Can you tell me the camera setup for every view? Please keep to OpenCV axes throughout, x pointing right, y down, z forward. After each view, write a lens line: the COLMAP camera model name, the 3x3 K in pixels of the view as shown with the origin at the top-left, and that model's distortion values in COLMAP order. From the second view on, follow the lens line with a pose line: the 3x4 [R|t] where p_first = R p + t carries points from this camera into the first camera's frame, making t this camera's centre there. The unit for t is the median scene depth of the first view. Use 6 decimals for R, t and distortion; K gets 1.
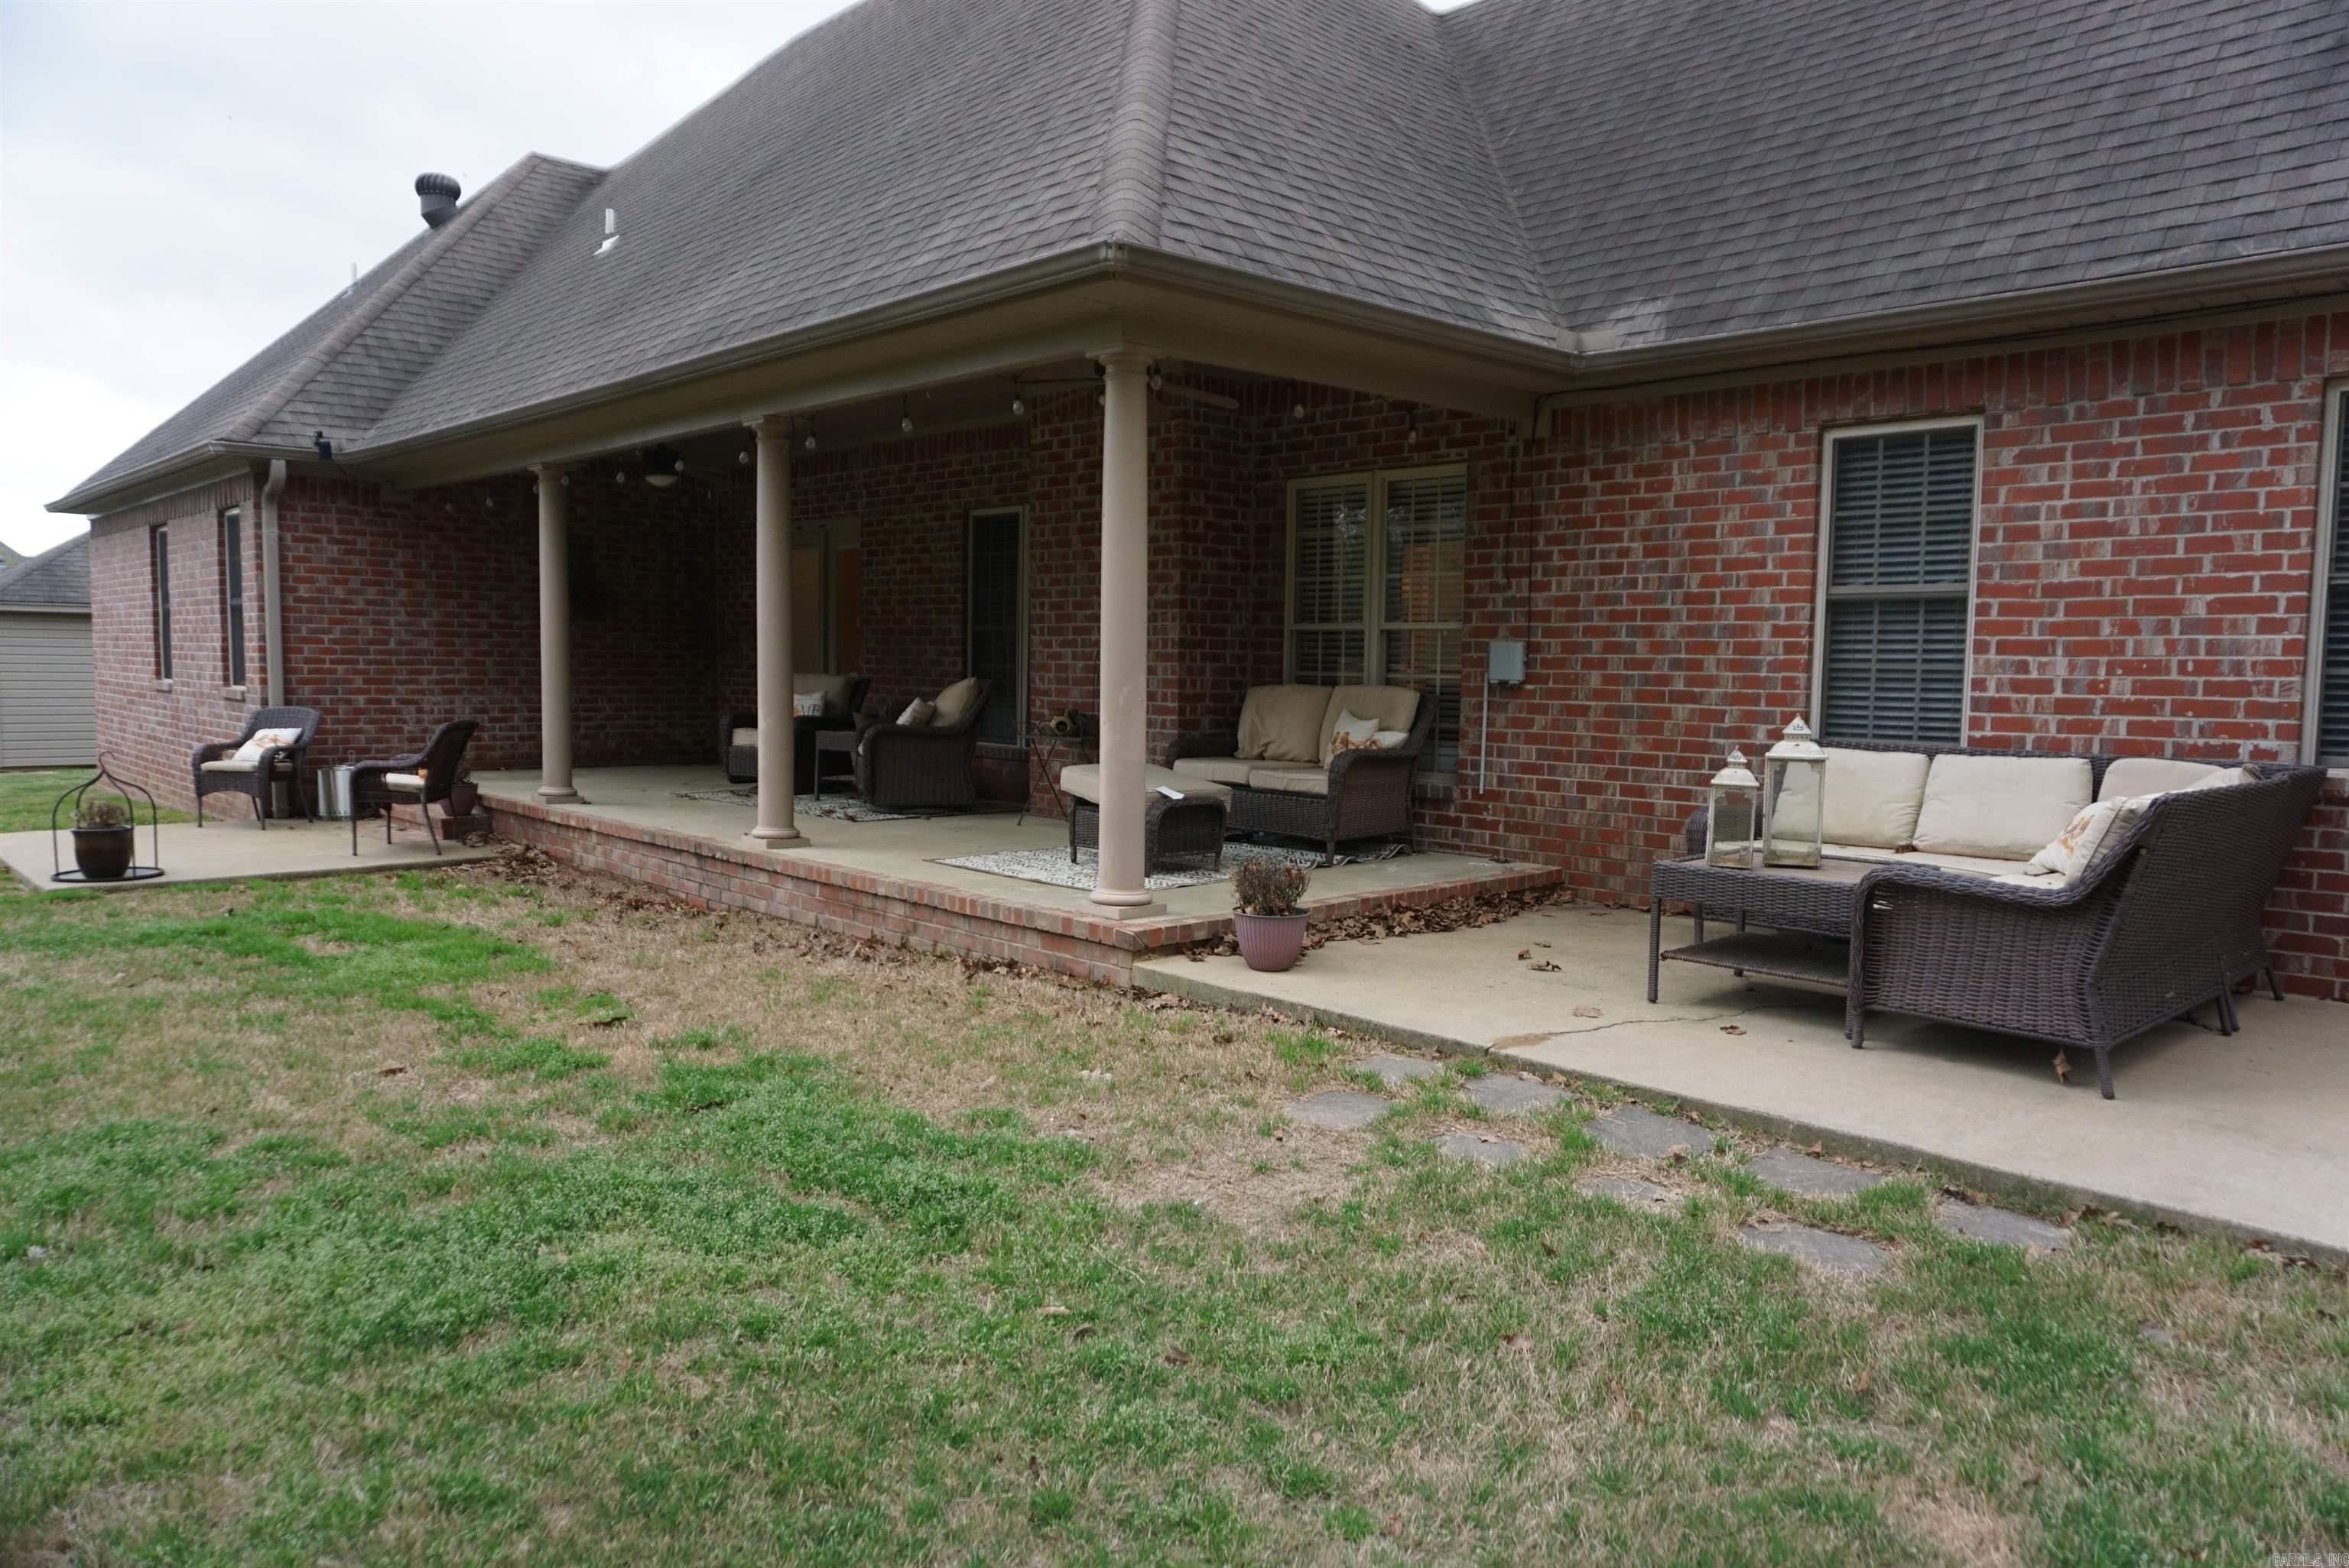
lens RADIAL K [[1559.2, 0, 1172.6], [0, 1559.2, 780.9], [0, 0, 1]] dist [-0.032508, 0.013582]
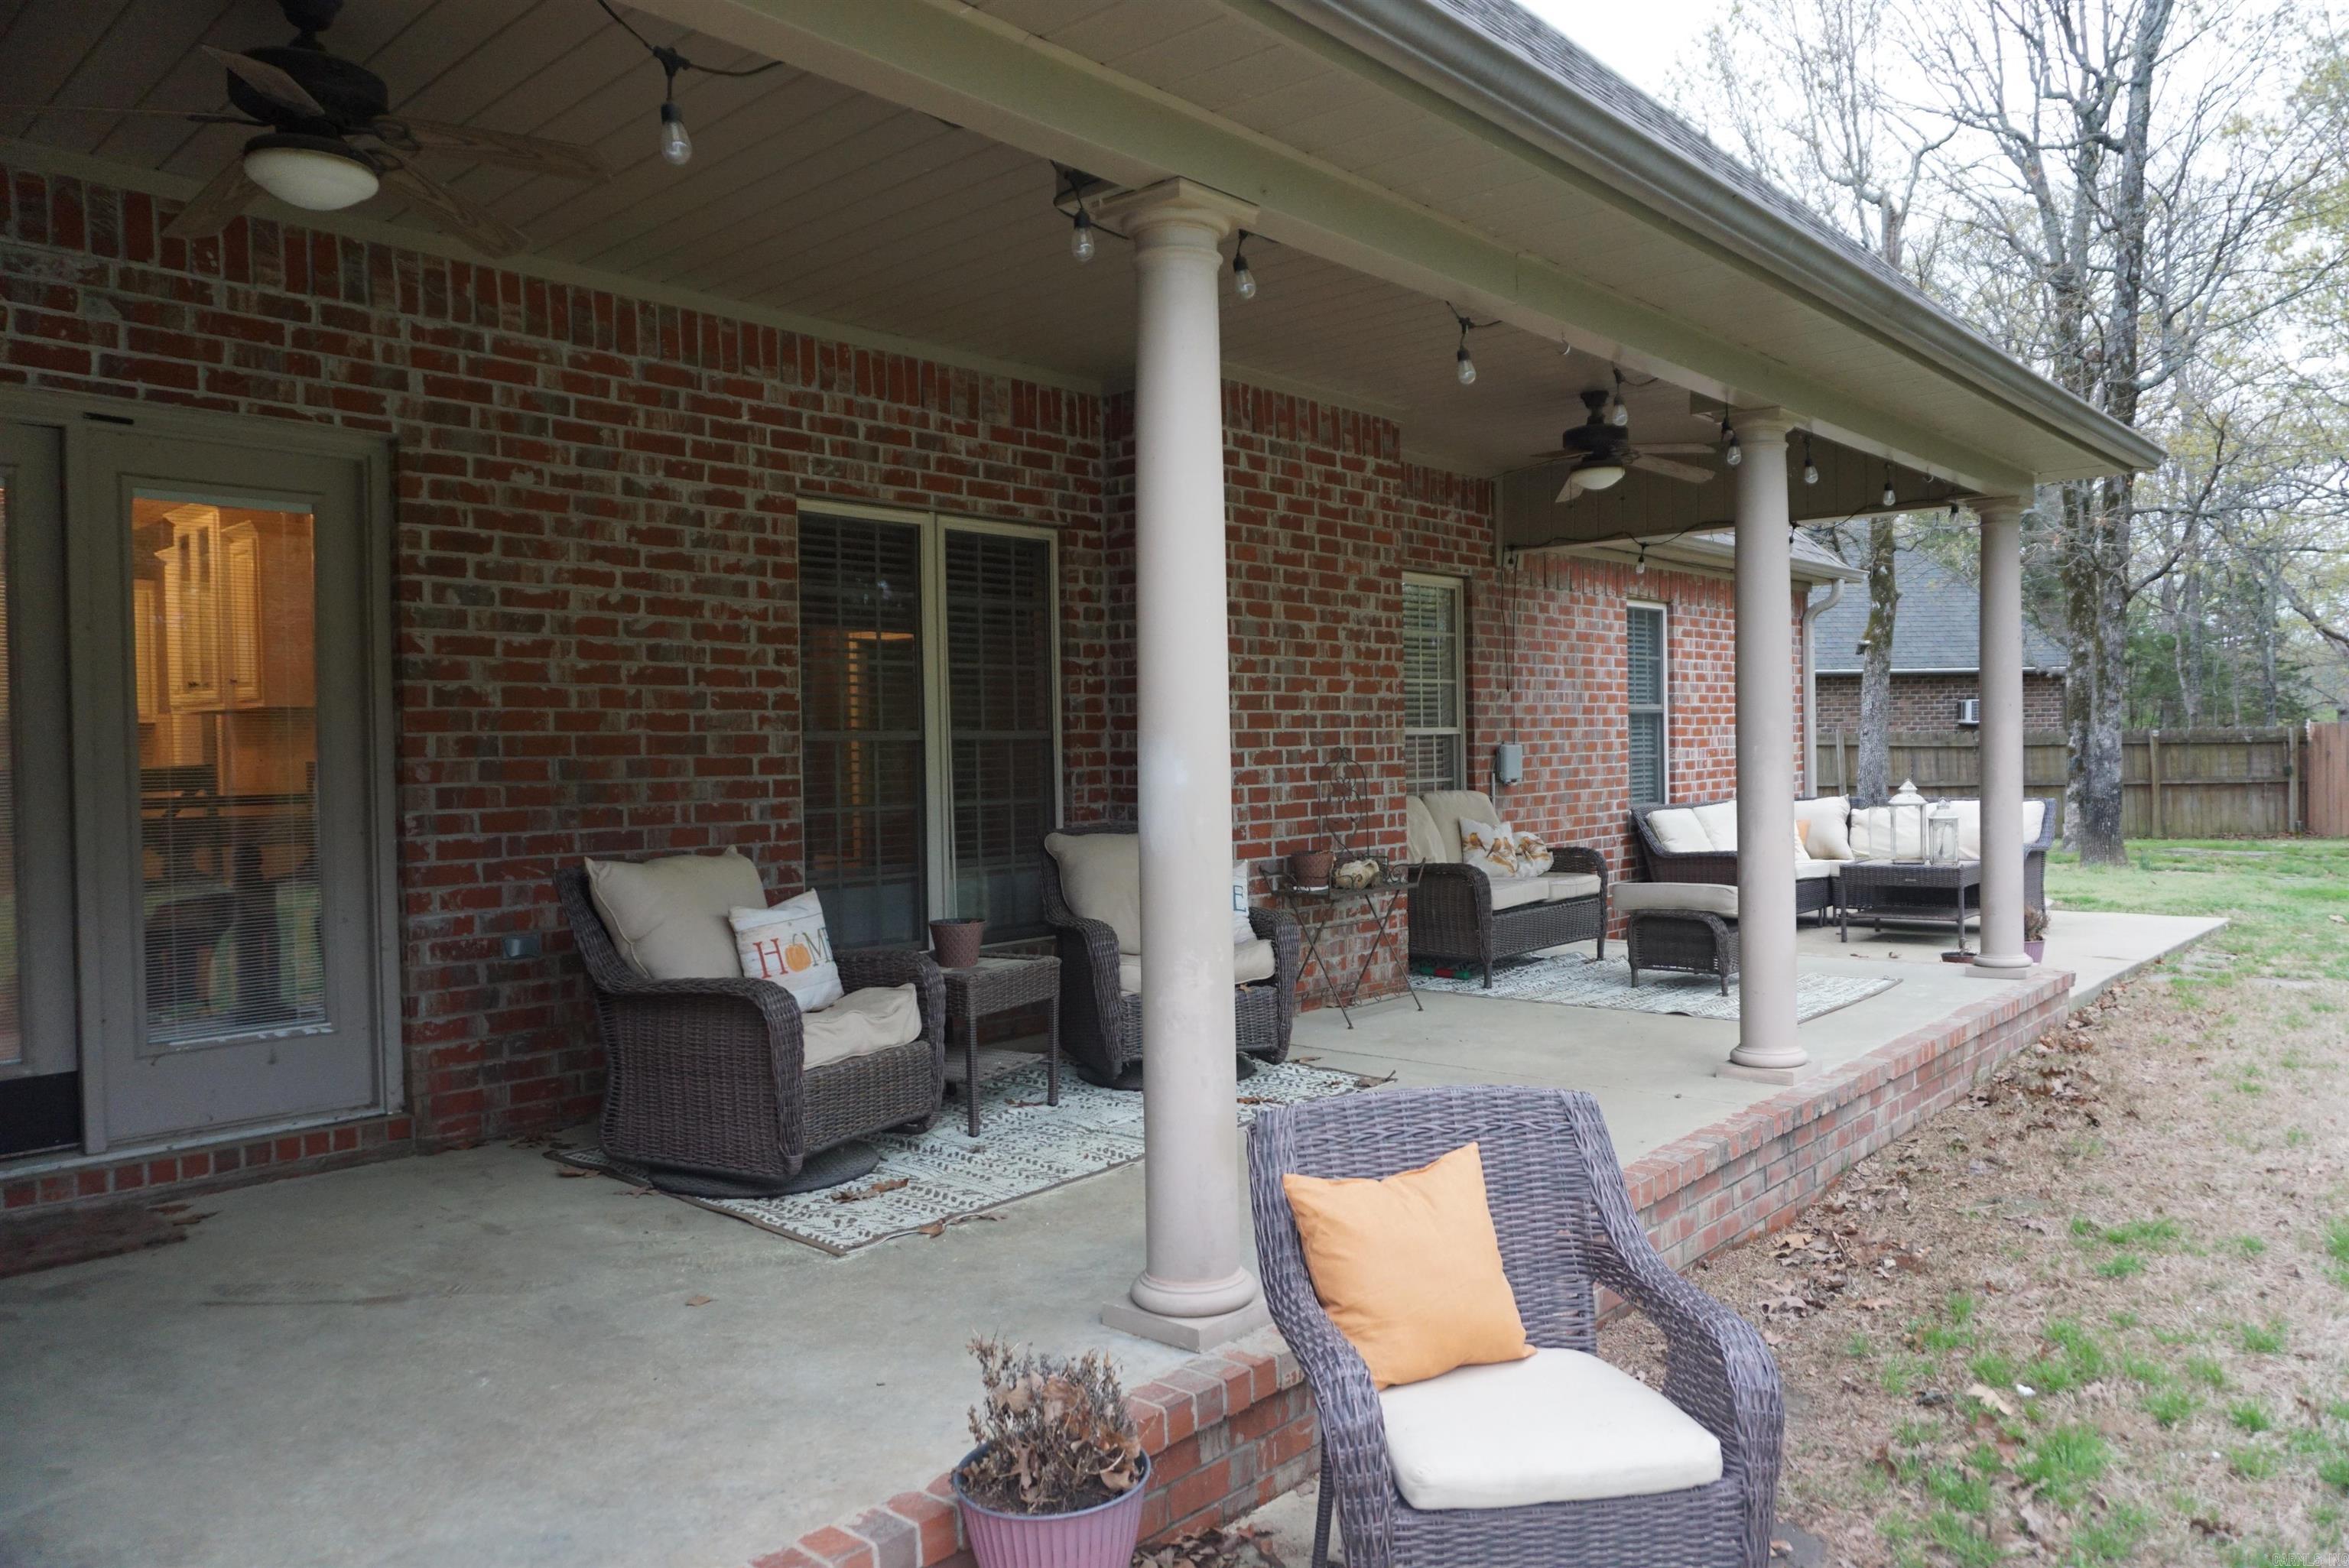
lens RADIAL K [[1559.2, 0, 1174.0], [0, 1559.2, 782.5], [0, 0, 1]] dist [-0.032508, 0.013582]
pose [[-0.068357, -0.030869, 0.997183, -1.090894], [0.102331, 0.994032, 0.037787, -0.158949], [-0.992399, 0.104626, -0.064790, 1.607714]]
